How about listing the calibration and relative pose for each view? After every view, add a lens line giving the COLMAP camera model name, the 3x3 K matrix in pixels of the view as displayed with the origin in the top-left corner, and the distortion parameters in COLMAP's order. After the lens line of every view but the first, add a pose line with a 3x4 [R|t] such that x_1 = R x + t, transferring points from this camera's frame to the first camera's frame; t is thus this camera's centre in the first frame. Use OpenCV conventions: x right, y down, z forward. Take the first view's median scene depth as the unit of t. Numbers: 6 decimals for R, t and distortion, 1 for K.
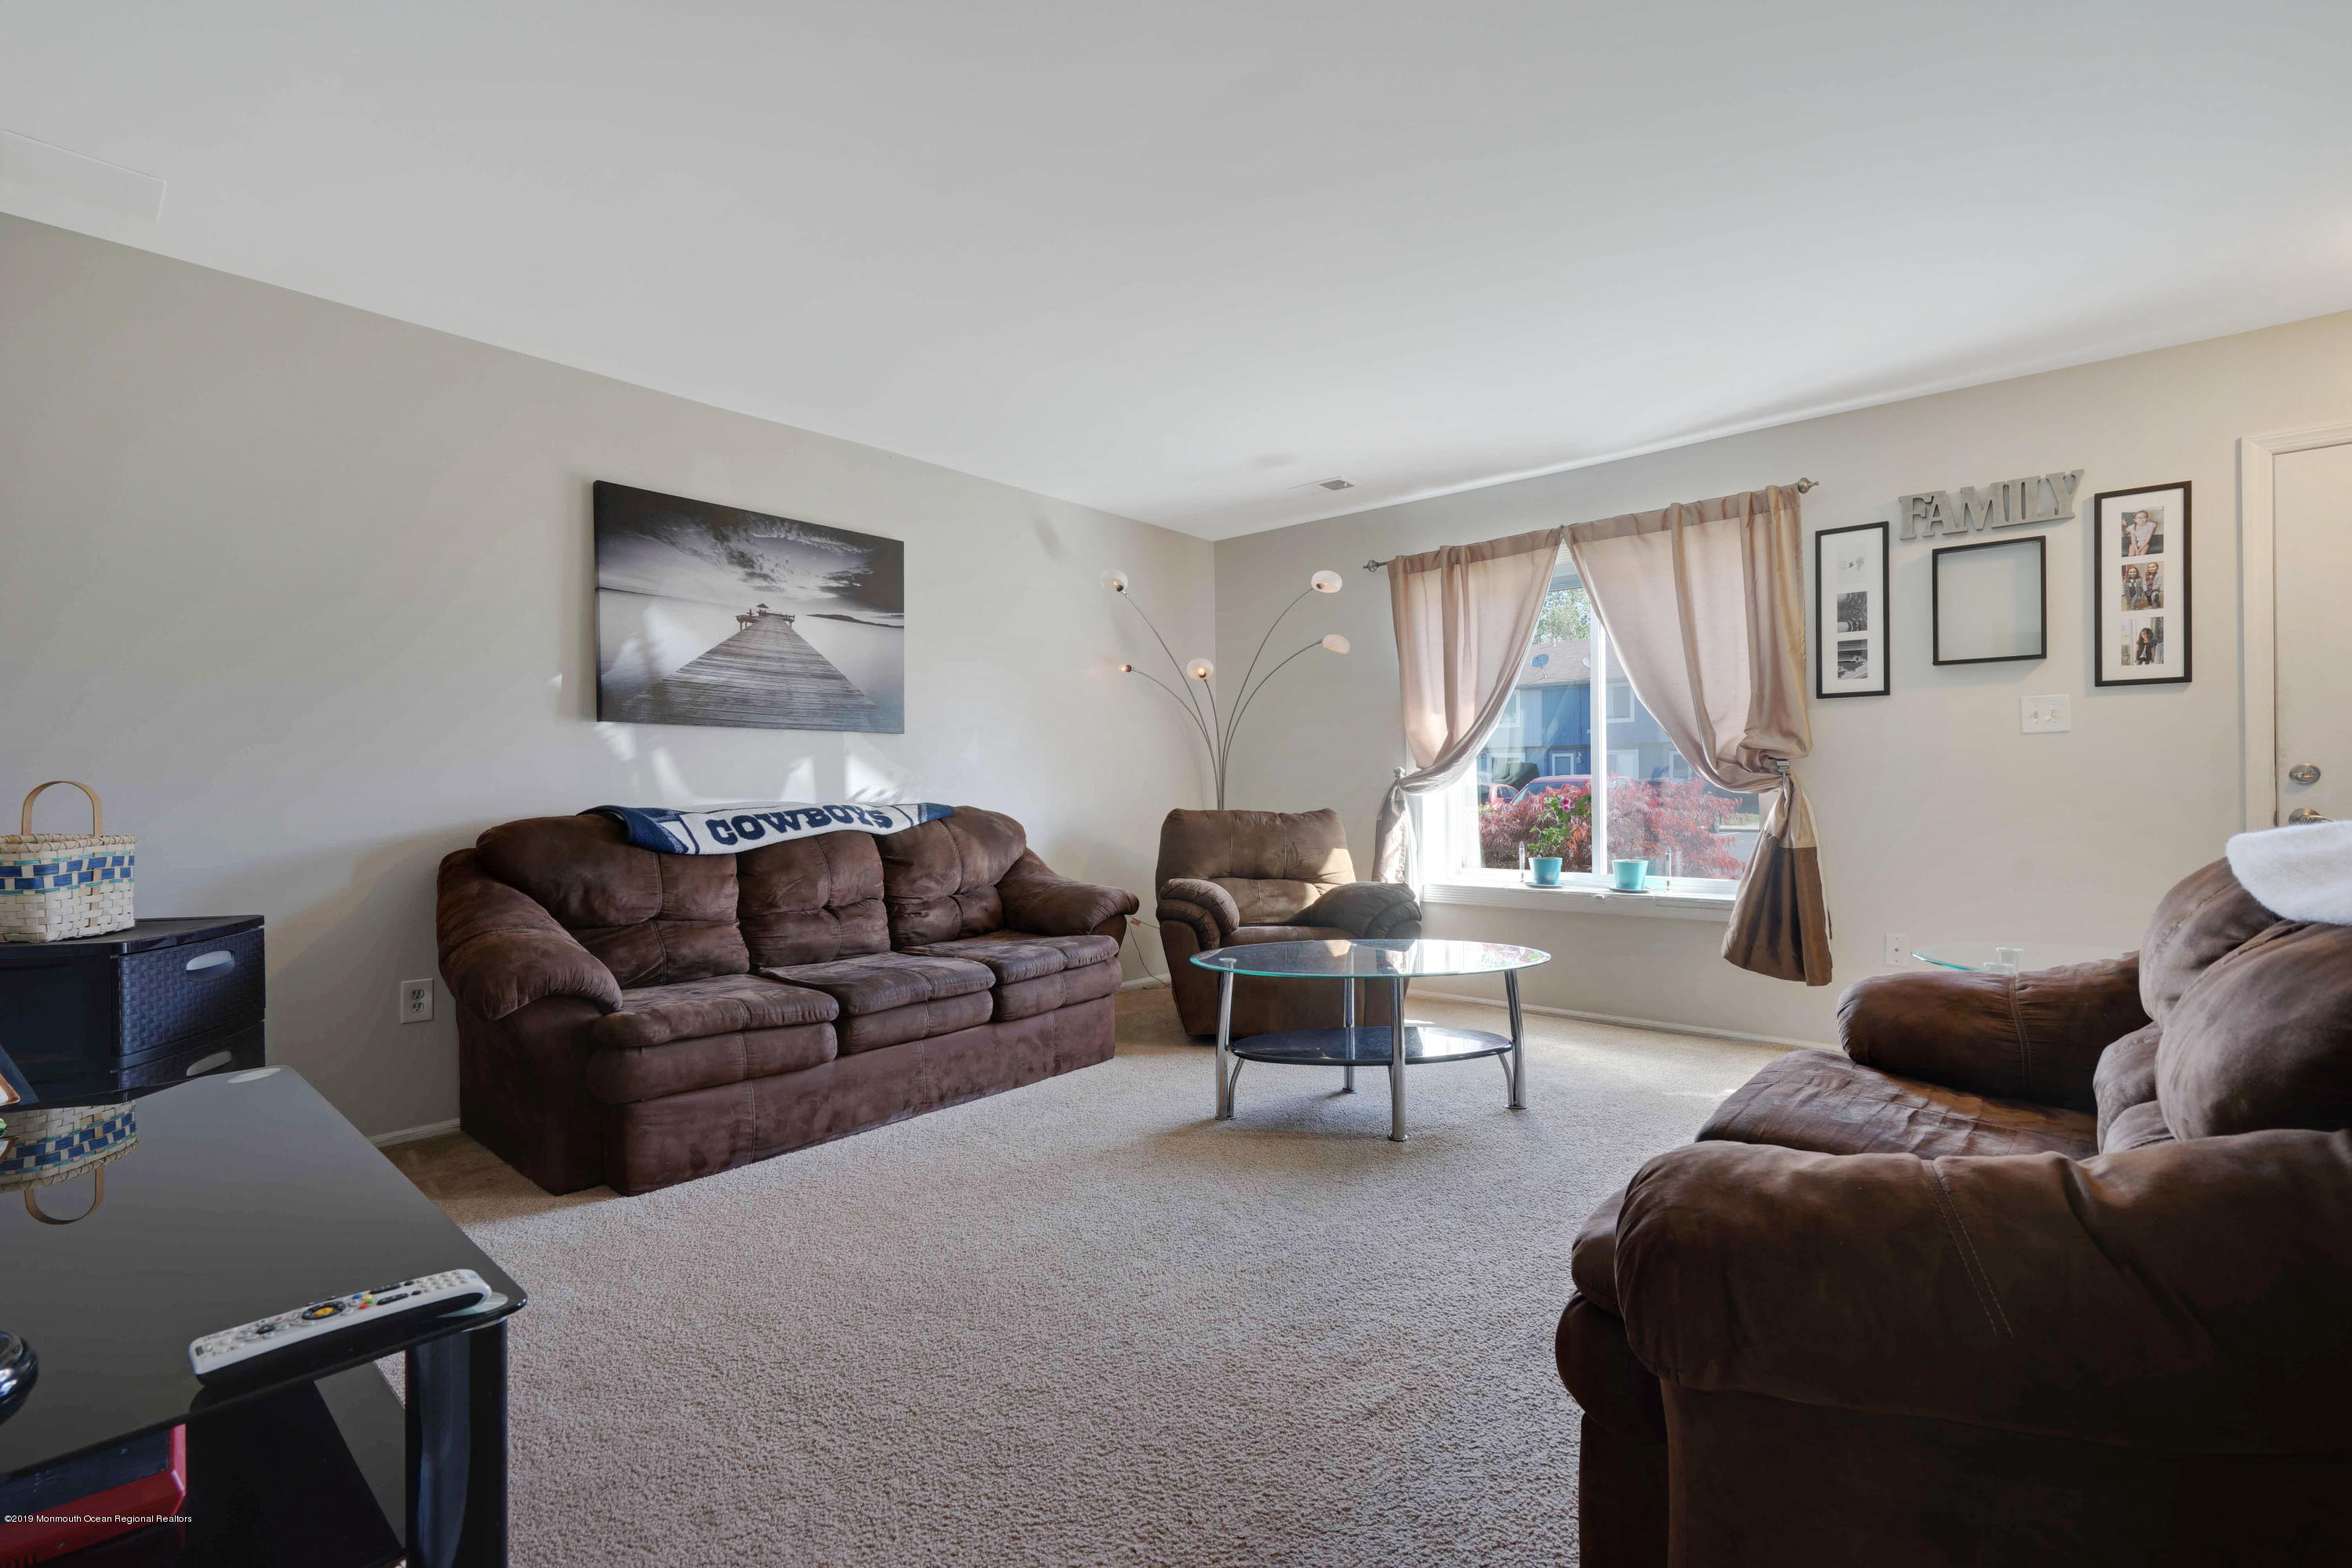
lens RADIAL K [[1052.4, 0, 1156.2], [0, 1052.4, 782.5], [0, 0, 1]] dist [-0.002800, 0.001988]
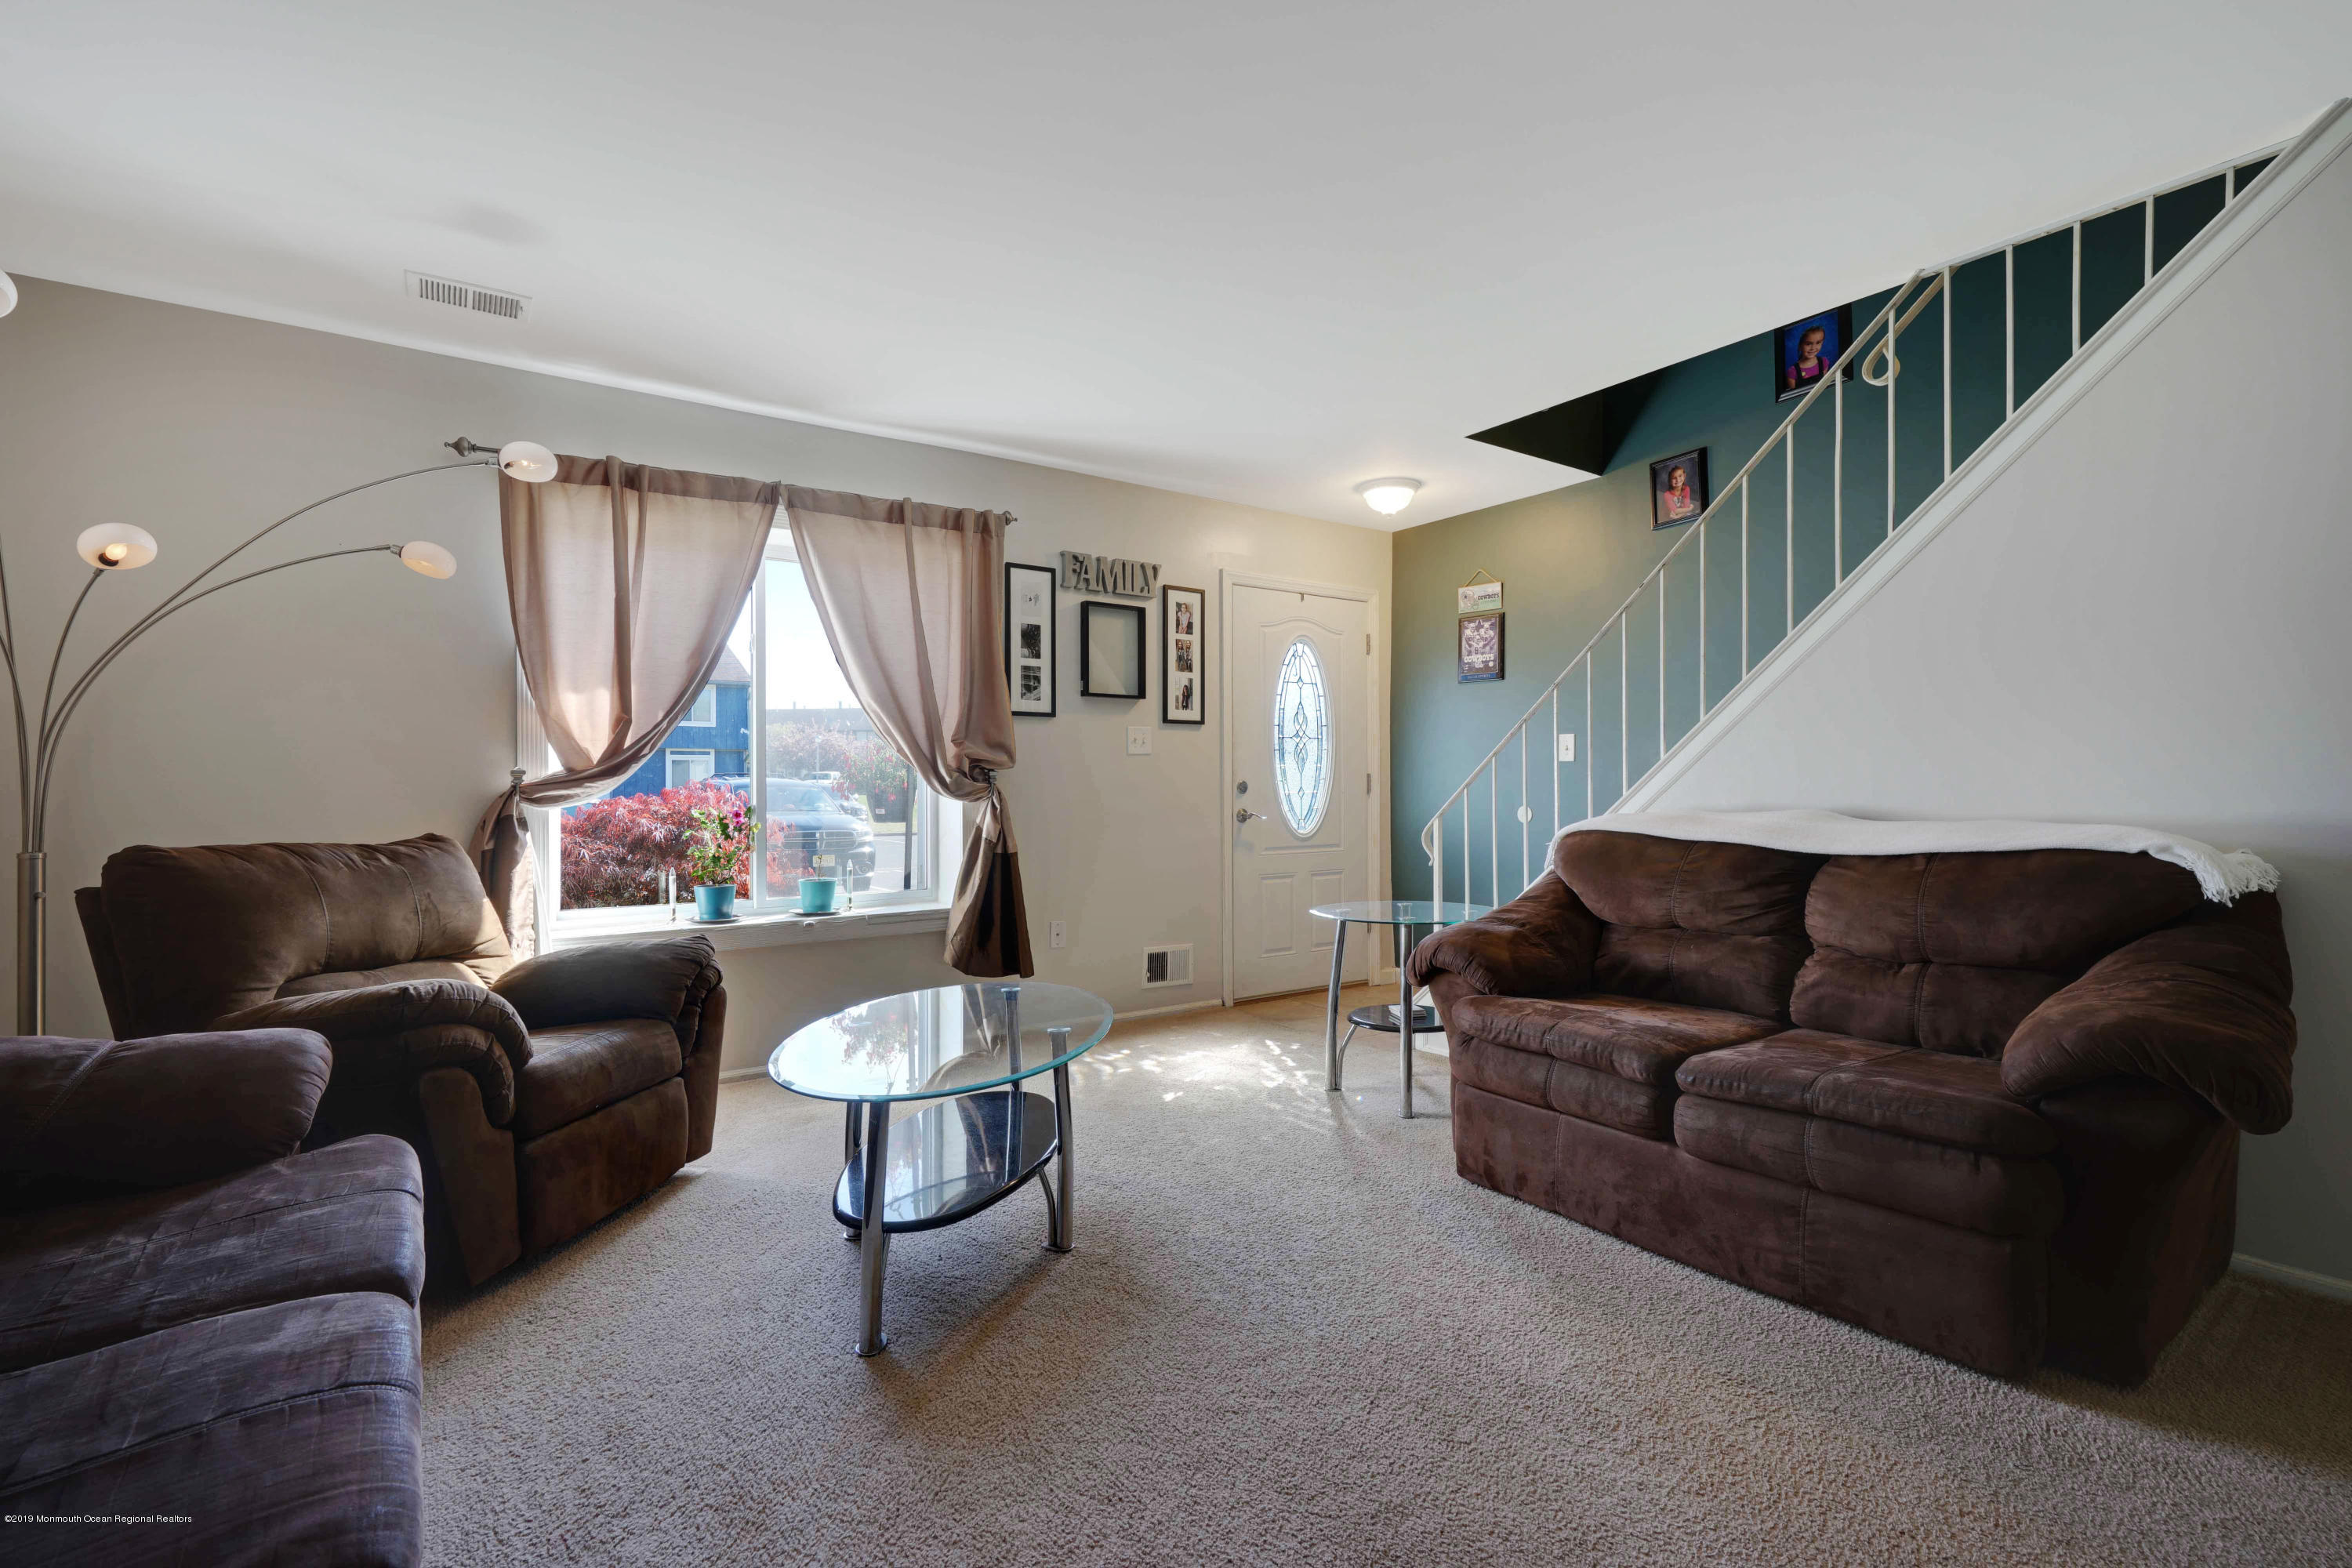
lens RADIAL K [[1052.4, 0, 1177.3], [0, 1052.4, 784.1], [0, 0, 1]] dist [-0.002800, 0.001988]
pose [[0.240902, 0.012147, 0.970473, -0.411721], [0.001273, 0.999917, -0.012832, 0.006703], [-0.970548, 0.004327, 0.240867, 0.595050]]
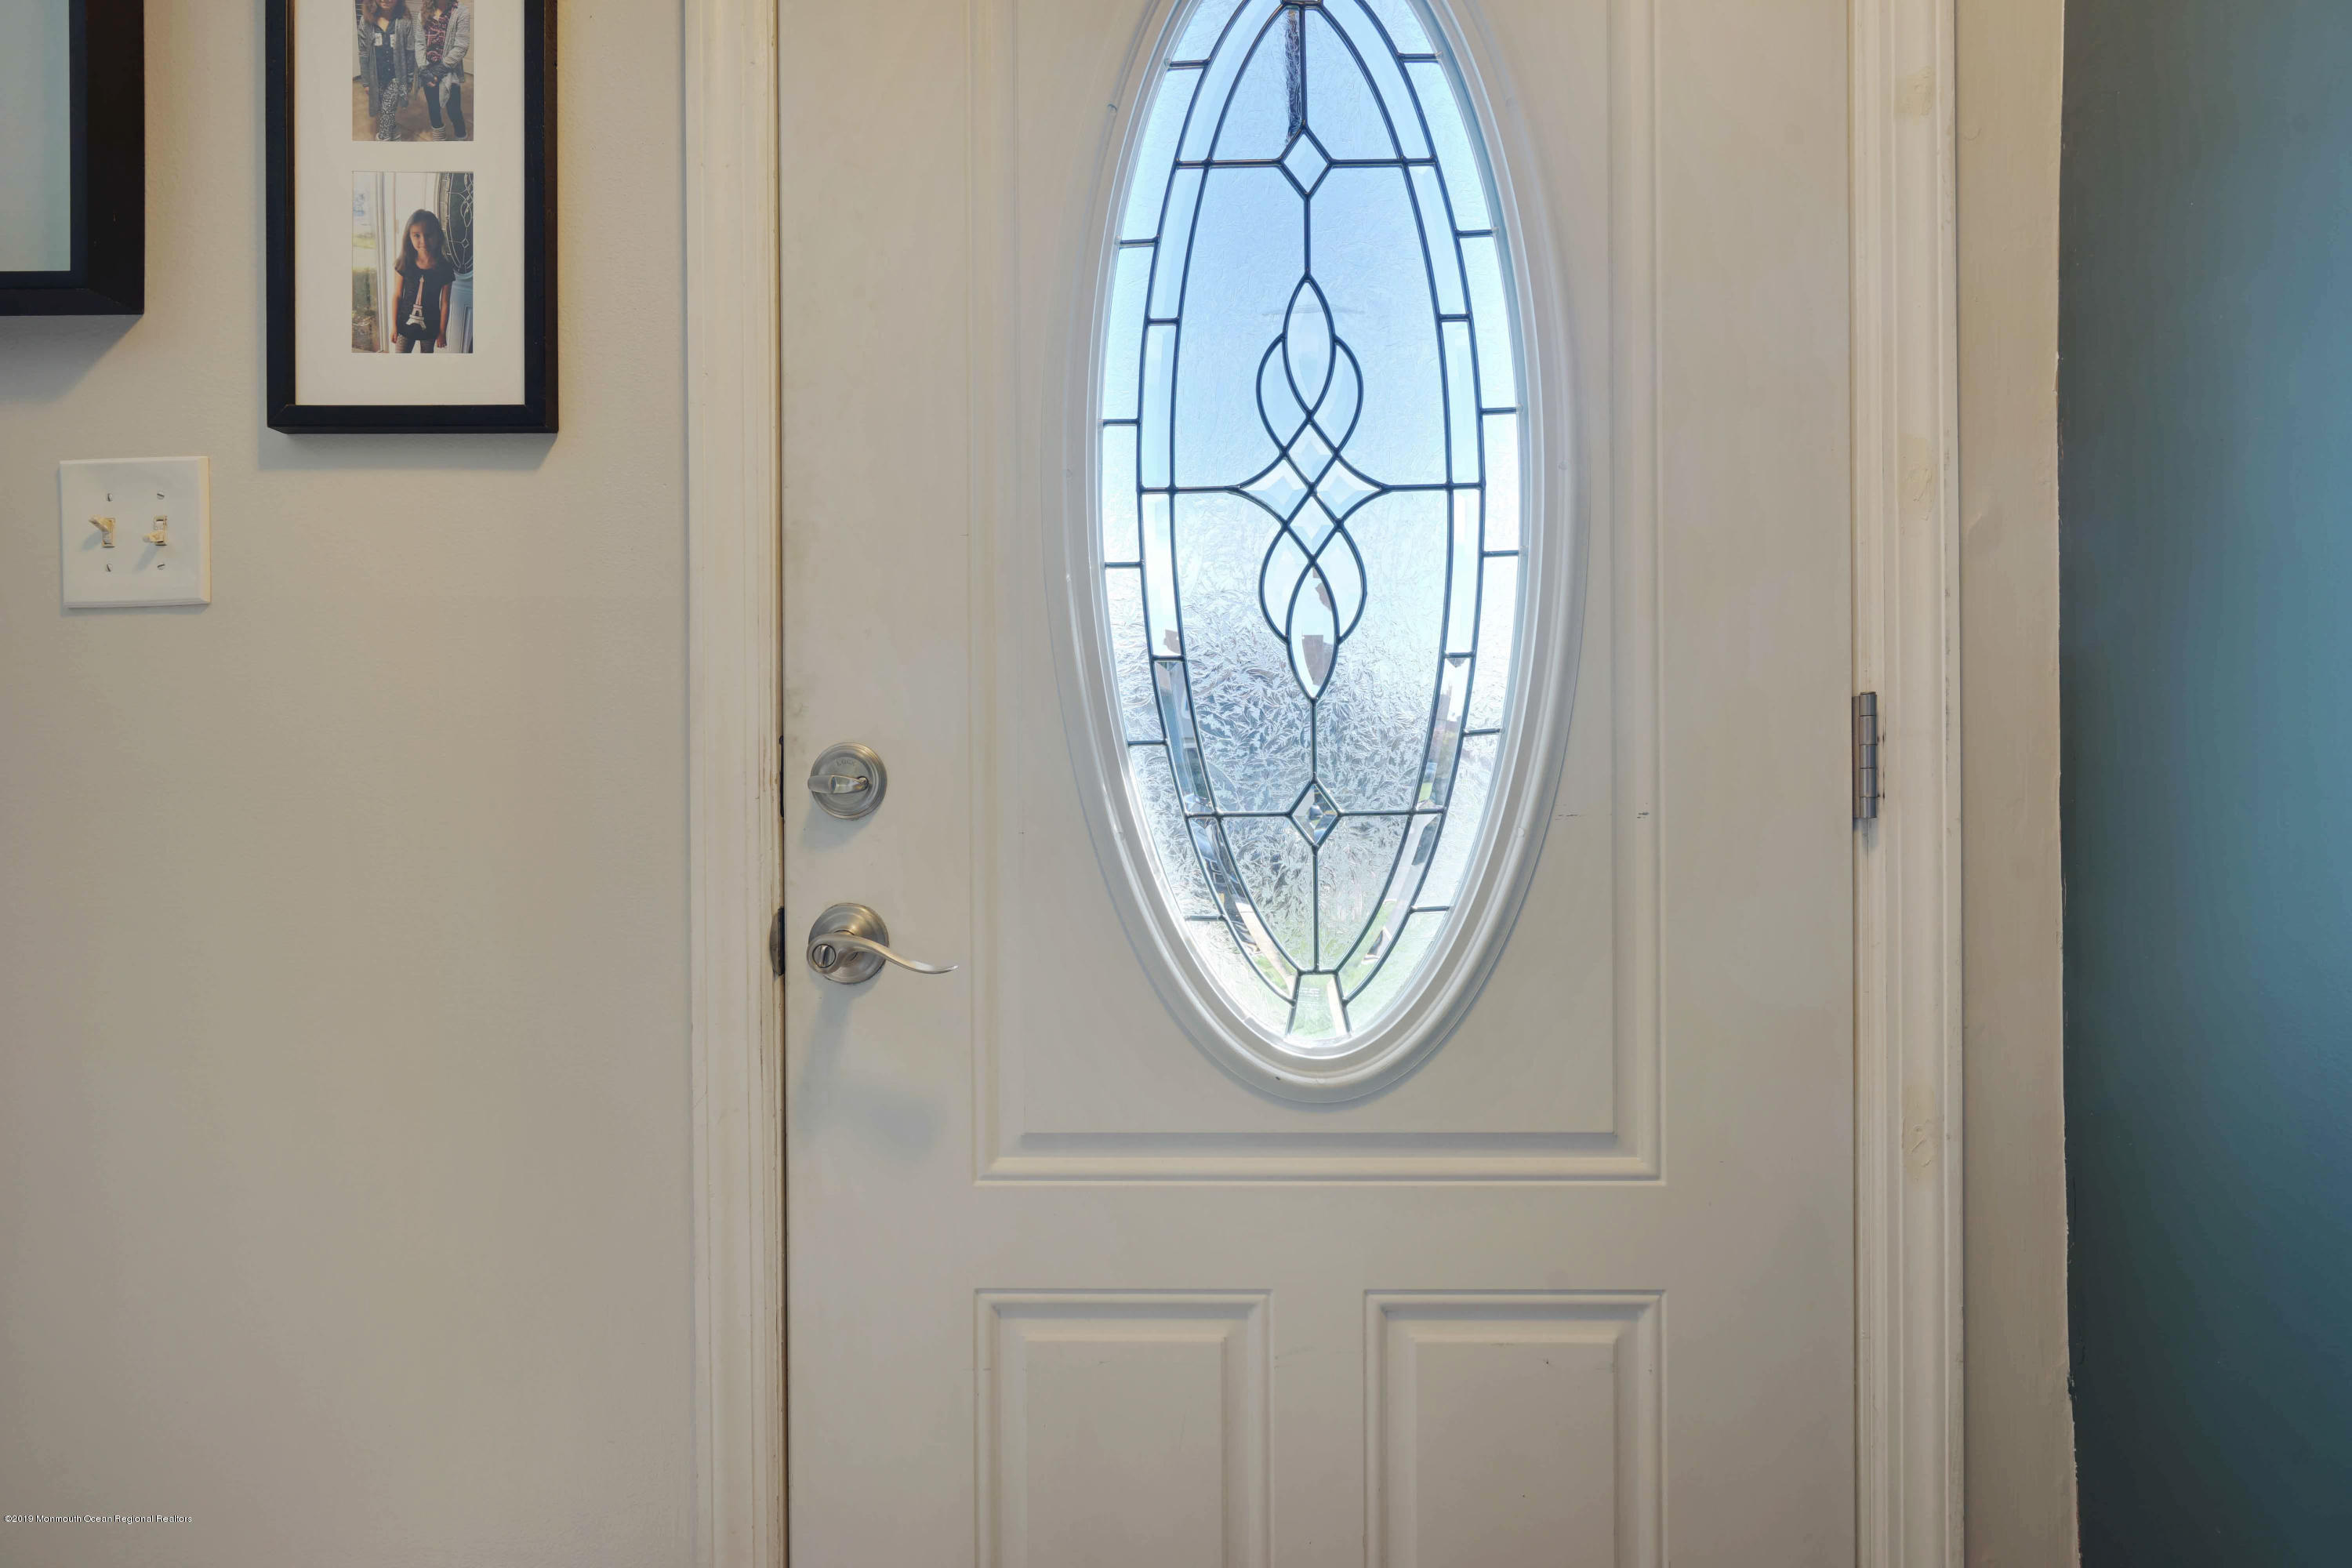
lens RADIAL K [[1052.4, 0, 1174.5], [0, 1052.4, 783.7], [0, 0, 1]] dist [-0.002800, 0.001988]
pose [[0.743559, 0.009396, 0.668604, 0.812712], [-0.003648, 0.999943, -0.009996, -0.003940], [-0.668660, 0.004993, 0.743551, 0.613519]]
